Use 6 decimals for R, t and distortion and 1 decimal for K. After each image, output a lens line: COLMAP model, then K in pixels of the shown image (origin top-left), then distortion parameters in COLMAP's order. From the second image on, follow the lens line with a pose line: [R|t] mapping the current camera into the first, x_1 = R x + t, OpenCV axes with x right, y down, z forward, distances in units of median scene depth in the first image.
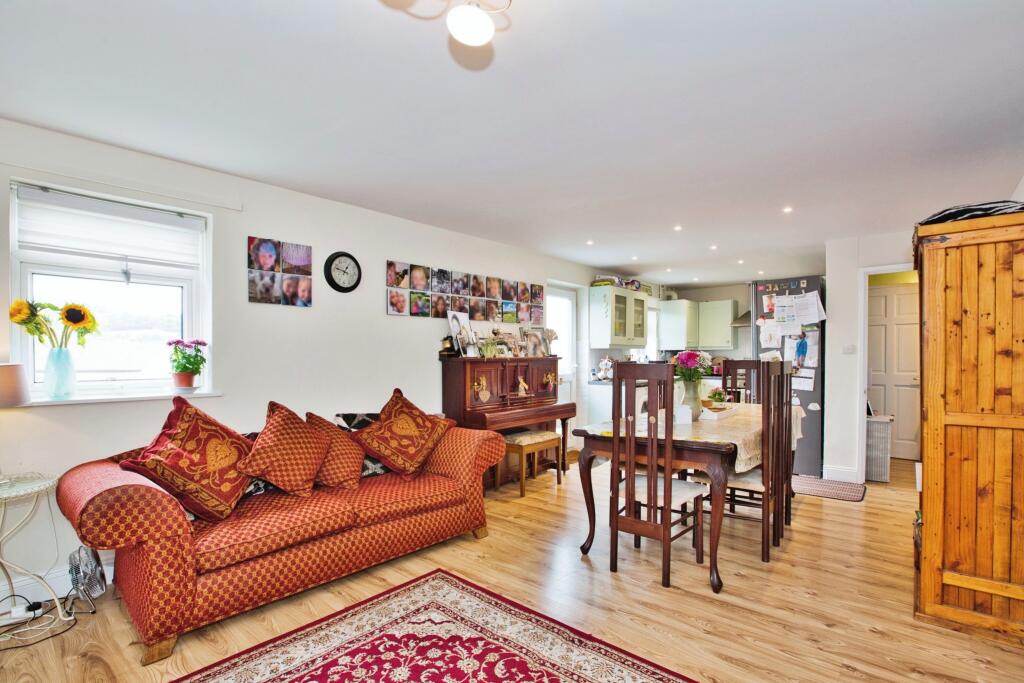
lens RADIAL K [[473.0, 0, 516.6], [0, 473.0, 365.9], [0, 0, 1]] dist [-0.041632, 0.009095]
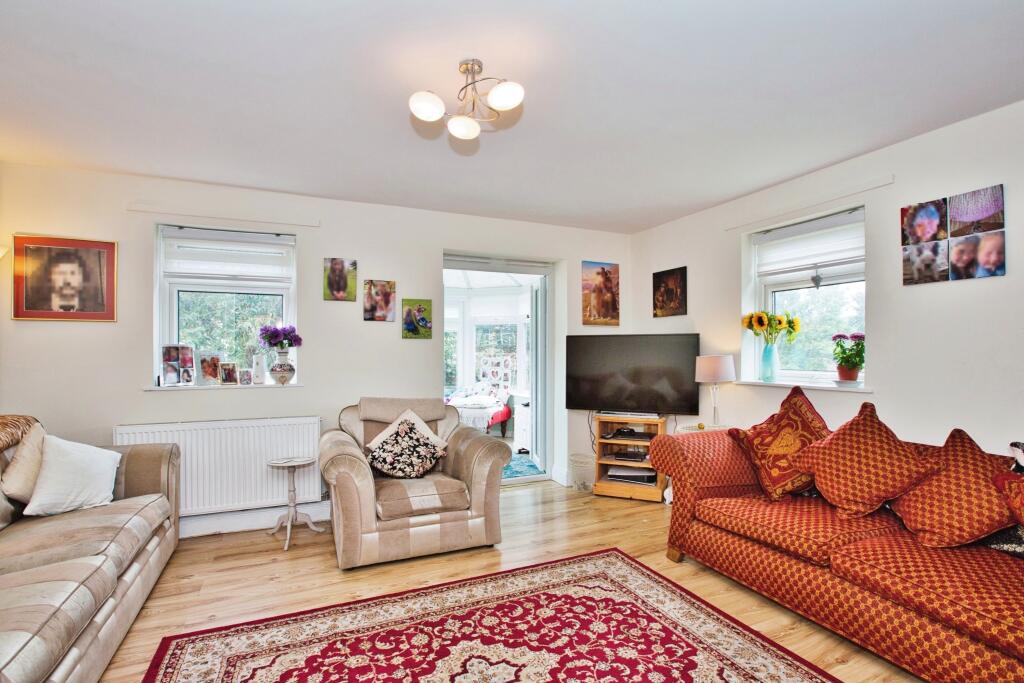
lens RADIAL K [[483.1, 0, 513.6], [0, 483.1, 350.1], [0, 0, 1]] dist [-0.031103, 0.000993]
pose [[-0.413844, -0.000991, -0.910347, 0.652635], [-0.009281, 0.999952, 0.003130, -0.021243], [0.910301, 0.009744, -0.413833, 0.931429]]
